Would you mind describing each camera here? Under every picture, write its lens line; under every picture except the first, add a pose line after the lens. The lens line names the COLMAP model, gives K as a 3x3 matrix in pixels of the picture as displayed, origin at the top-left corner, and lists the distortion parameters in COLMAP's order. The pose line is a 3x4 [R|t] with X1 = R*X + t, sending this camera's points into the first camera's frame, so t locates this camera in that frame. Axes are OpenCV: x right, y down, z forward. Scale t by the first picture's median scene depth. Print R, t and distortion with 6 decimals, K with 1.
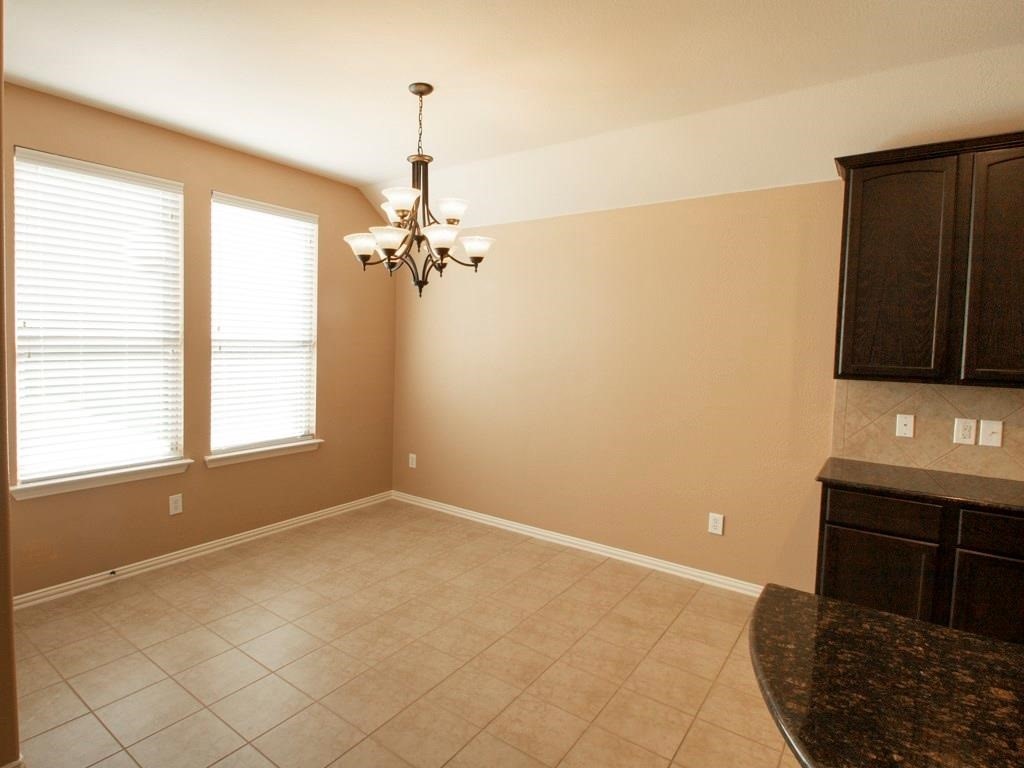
lens RADIAL K [[566.5, 0, 511.5], [0, 566.5, 374.9], [0, 0, 1]] dist [0.013631, -0.017730]
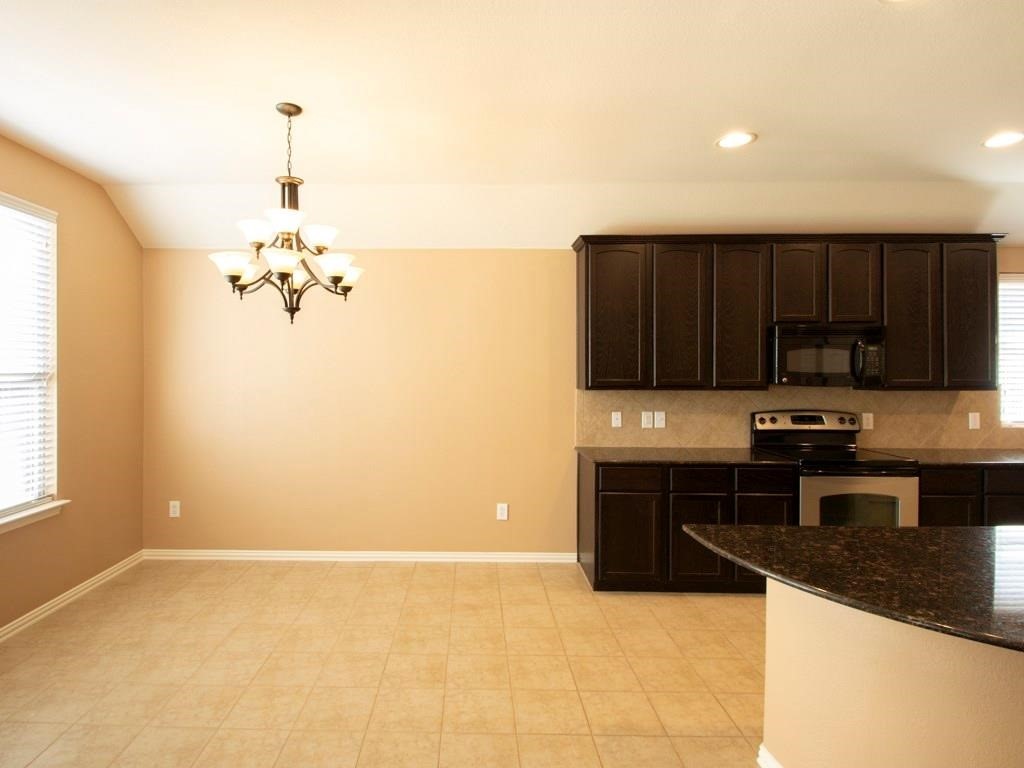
lens RADIAL K [[548.9, 0, 465.1], [0, 548.9, 376.1], [0, 0, 1]] dist [0.004436, -0.001265]
pose [[0.795576, -0.030127, 0.605104, -0.486215], [0.051692, 0.998496, -0.018250, -0.017837], [-0.603644, 0.045798, 0.795937, 0.094539]]
